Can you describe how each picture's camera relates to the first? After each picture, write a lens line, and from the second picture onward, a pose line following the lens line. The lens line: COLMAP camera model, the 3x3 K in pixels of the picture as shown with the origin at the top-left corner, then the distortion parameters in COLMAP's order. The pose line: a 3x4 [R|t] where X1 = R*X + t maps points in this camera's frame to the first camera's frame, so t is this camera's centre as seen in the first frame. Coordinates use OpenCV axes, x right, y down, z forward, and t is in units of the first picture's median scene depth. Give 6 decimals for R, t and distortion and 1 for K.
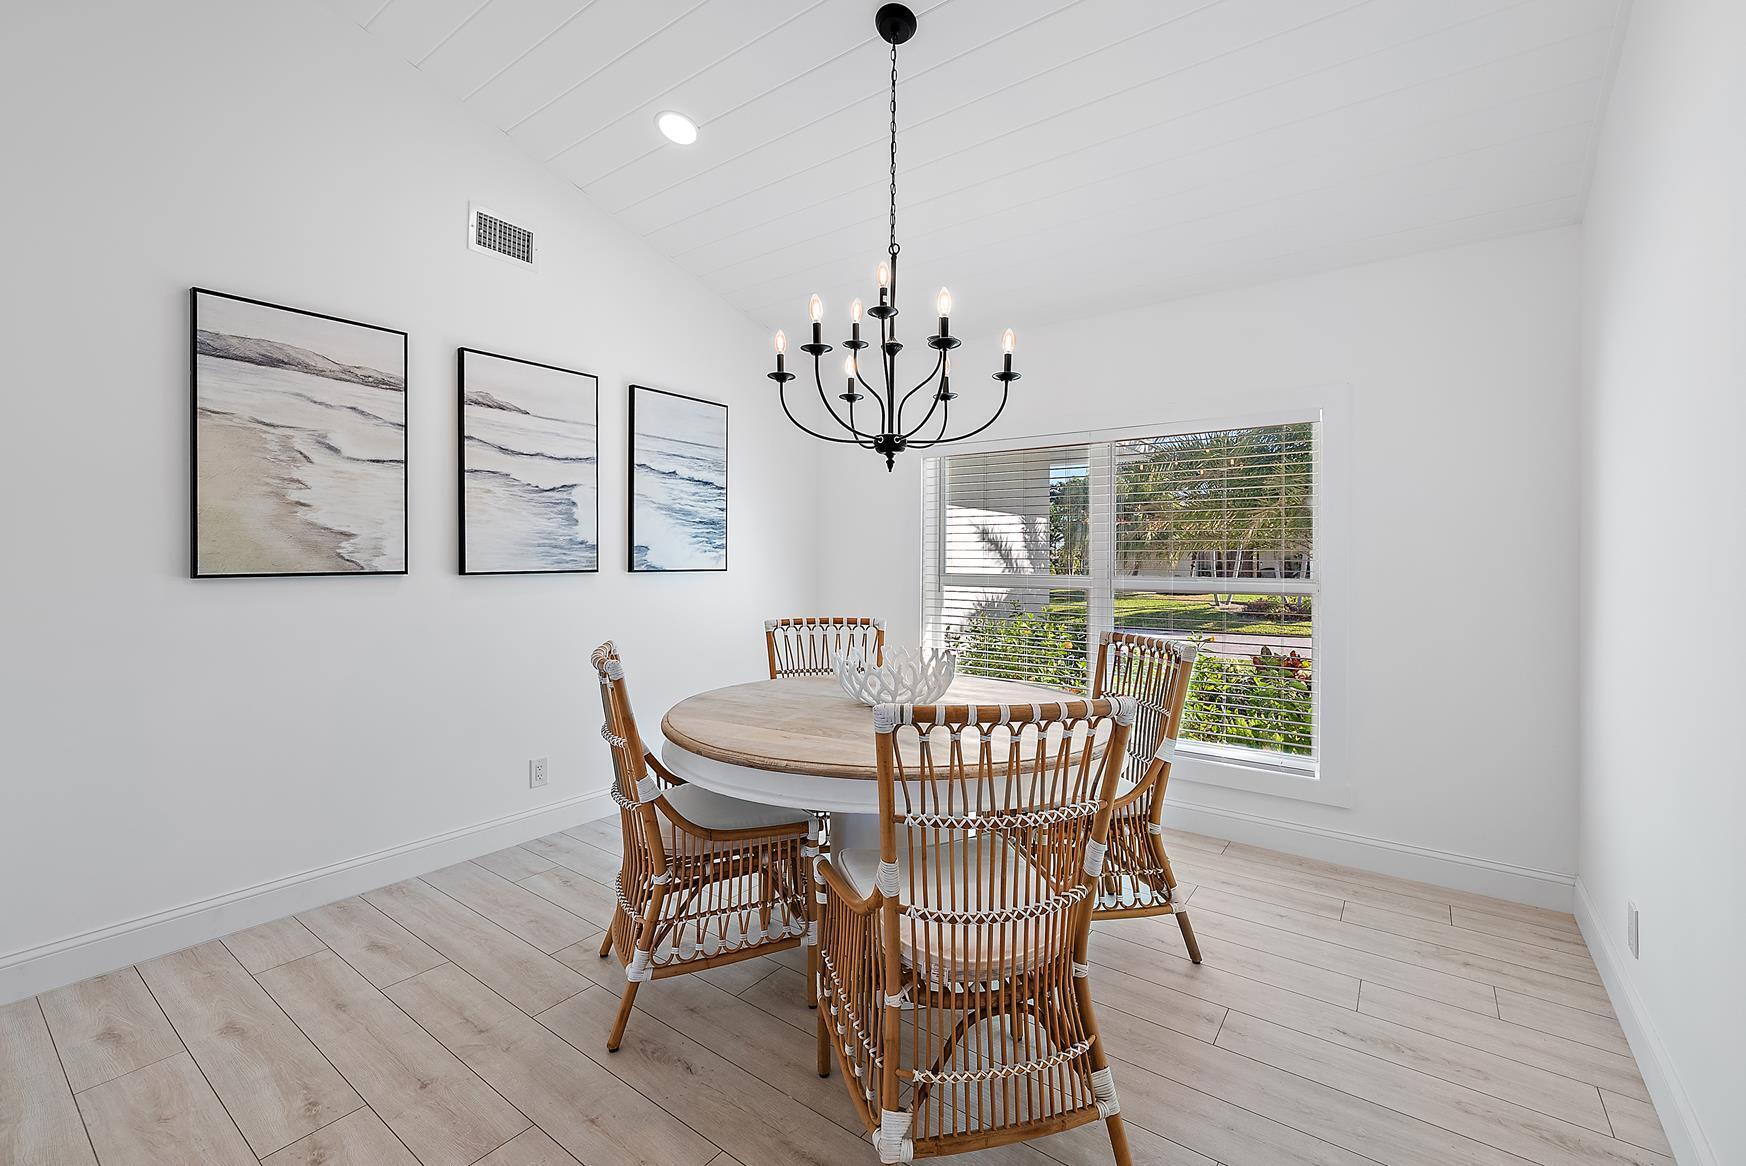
lens RADIAL K [[715.1, 0, 869.2], [0, 715.1, 576.2], [0, 0, 1]] dist [-0.004362, -0.000227]
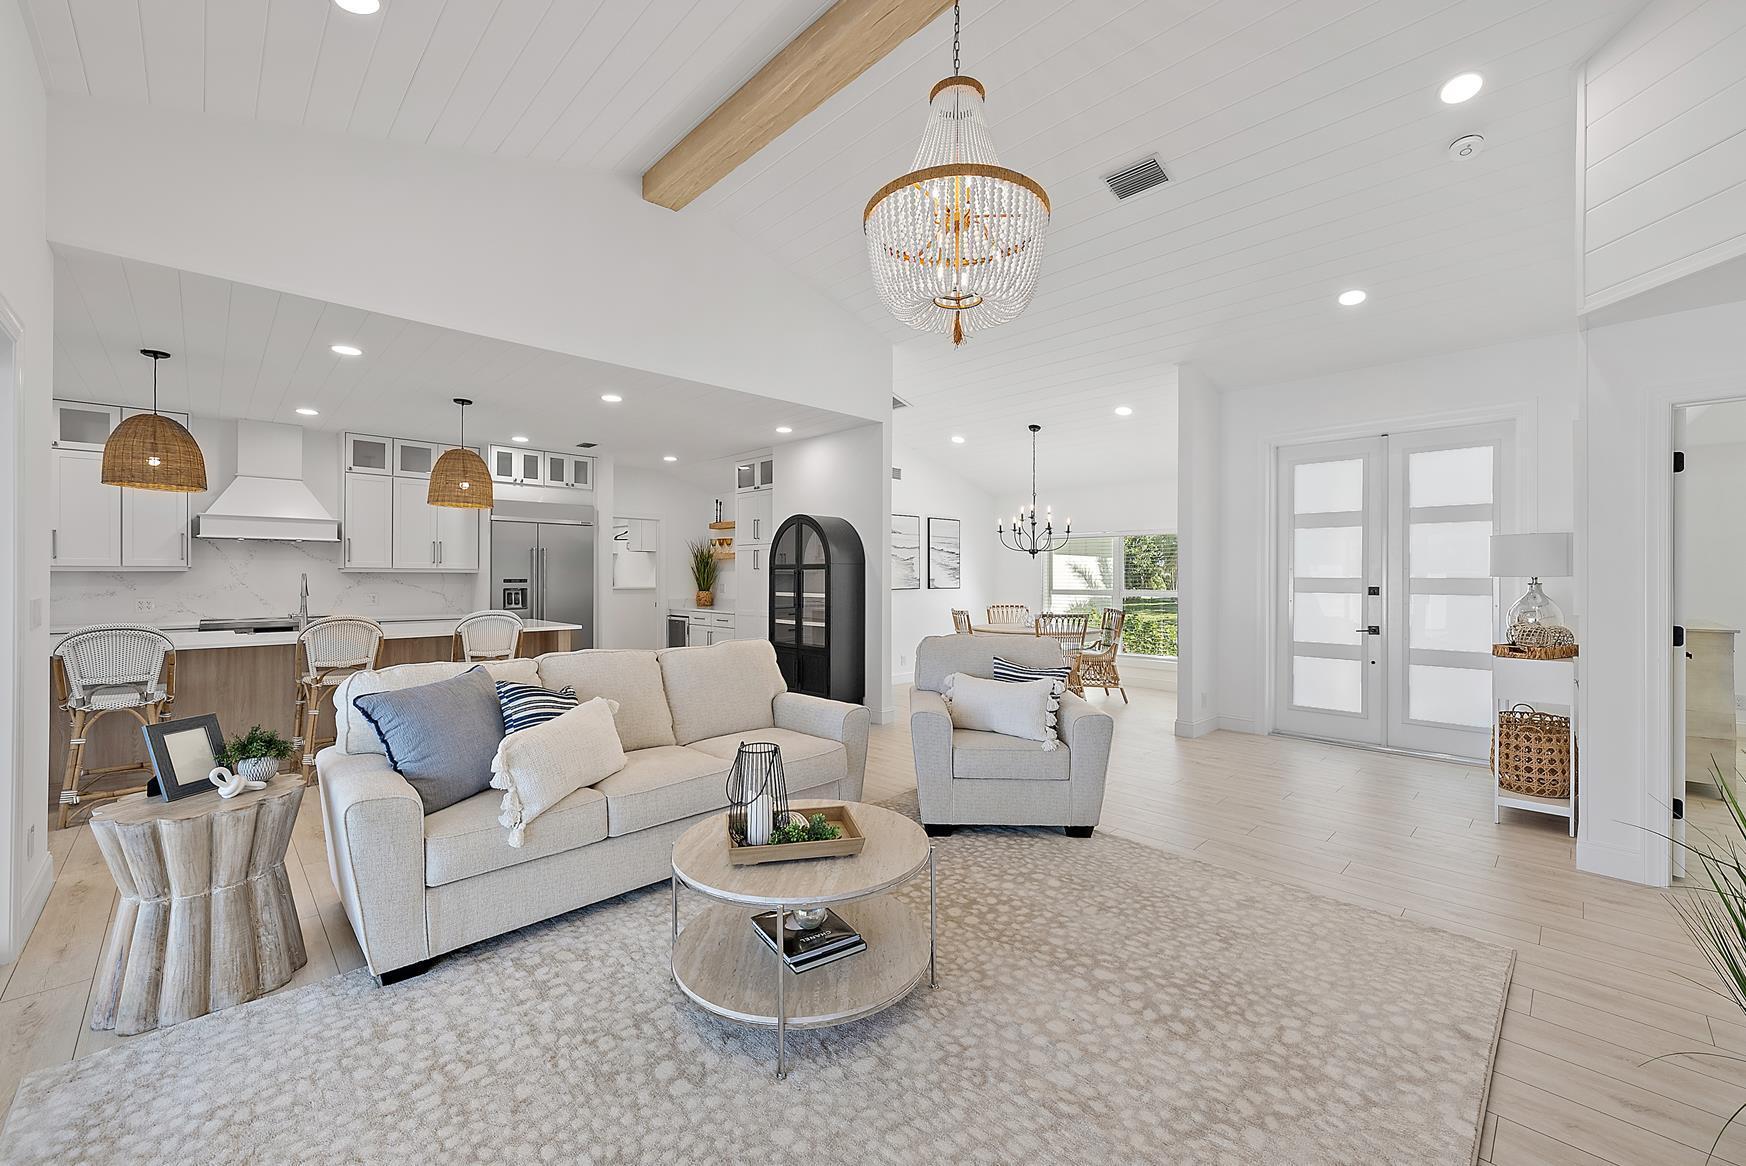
lens RADIAL K [[715.1, 0, 869.2], [0, 715.1, 576.2], [0, 0, 1]] dist [-0.004362, -0.000227]
pose [[0.987416, -0.002966, -0.158114, -0.155800], [-0.000446, 0.999768, -0.021536, 0.006377], [0.158142, 0.021335, 0.987186, -1.886920]]
